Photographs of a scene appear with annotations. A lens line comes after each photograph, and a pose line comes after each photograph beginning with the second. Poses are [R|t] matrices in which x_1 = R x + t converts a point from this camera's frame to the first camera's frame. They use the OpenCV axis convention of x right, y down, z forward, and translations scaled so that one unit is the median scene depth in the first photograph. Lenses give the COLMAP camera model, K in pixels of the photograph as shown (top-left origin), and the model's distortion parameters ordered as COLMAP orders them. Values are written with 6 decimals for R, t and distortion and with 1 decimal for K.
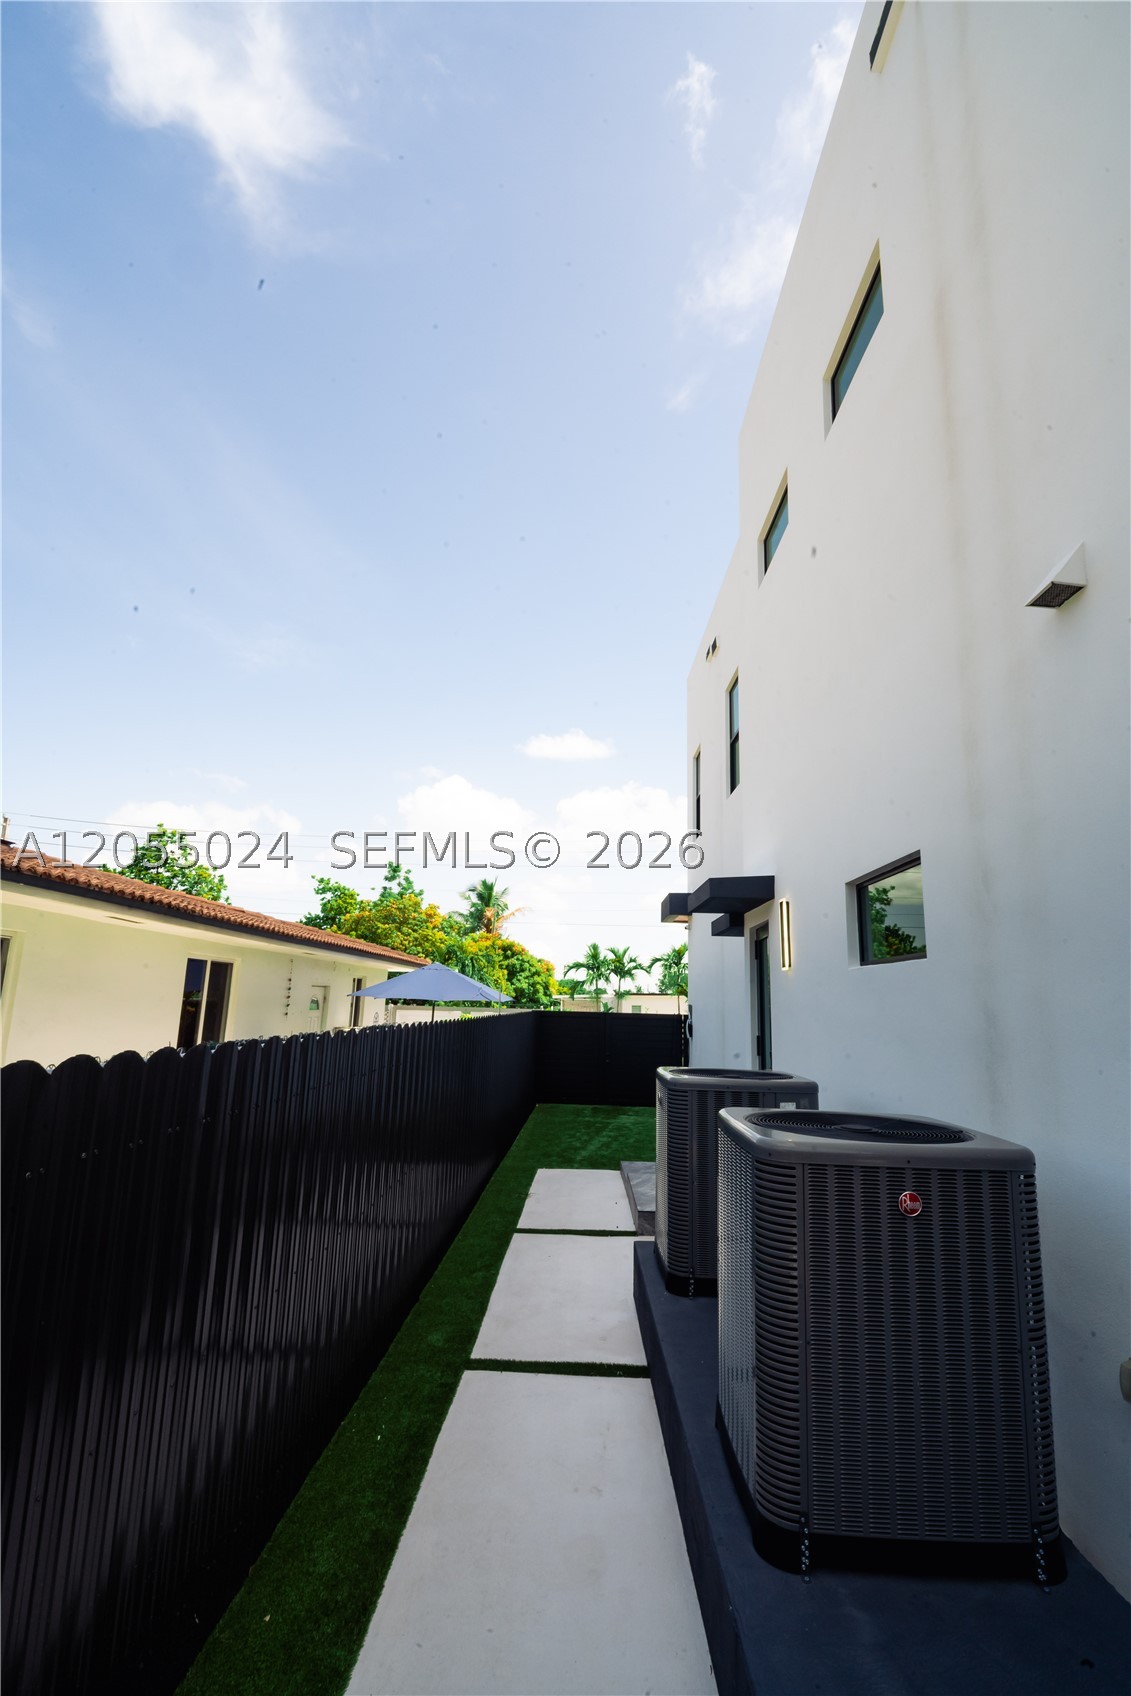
lens RADIAL K [[787.8, 0, 565.5], [0, 787.8, 848.0], [0, 0, 1]] dist [-0.026593, 0.000495]
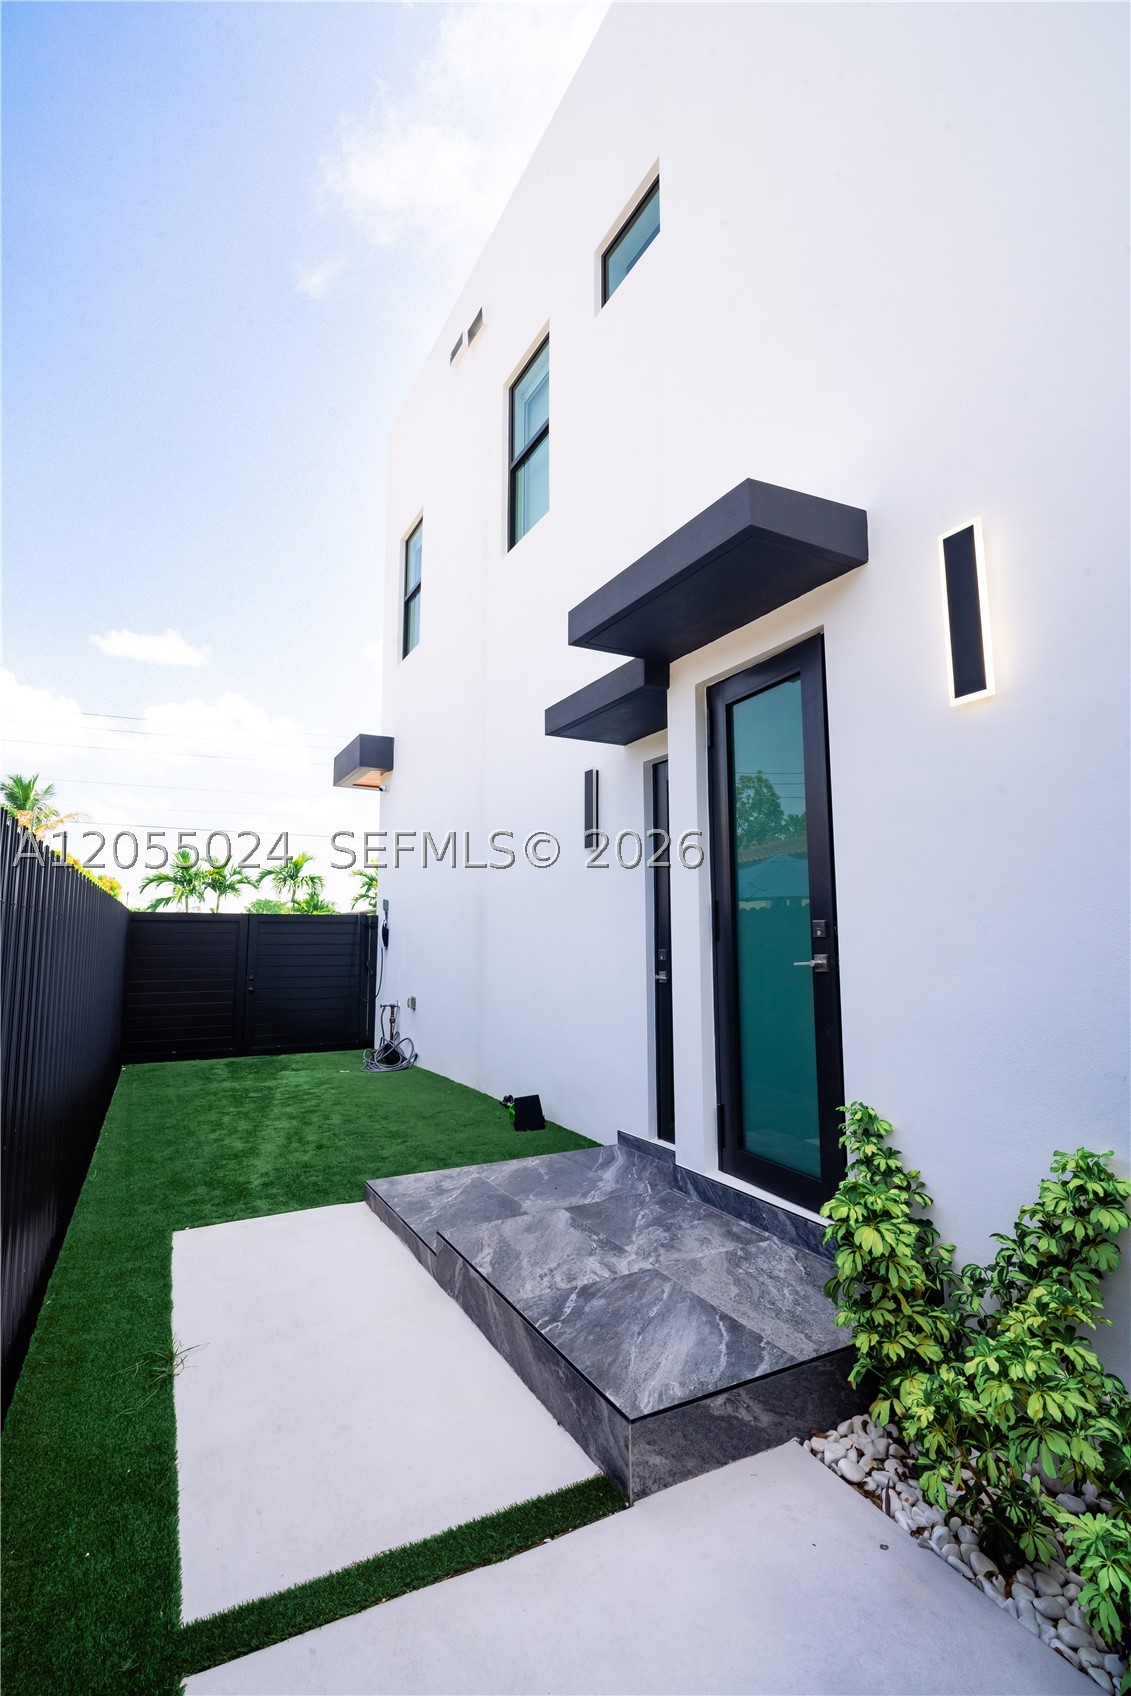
lens RADIAL K [[787.6, 0, 564.9], [0, 787.6, 776.4], [0, 0, 1]] dist [0.030855, -0.000035]
pose [[0.876395, 0.070449, 0.476412, -0.015588], [-0.069618, 0.997385, -0.019420, 0.035805], [-0.476534, -0.016148, 0.879008, 0.117902]]
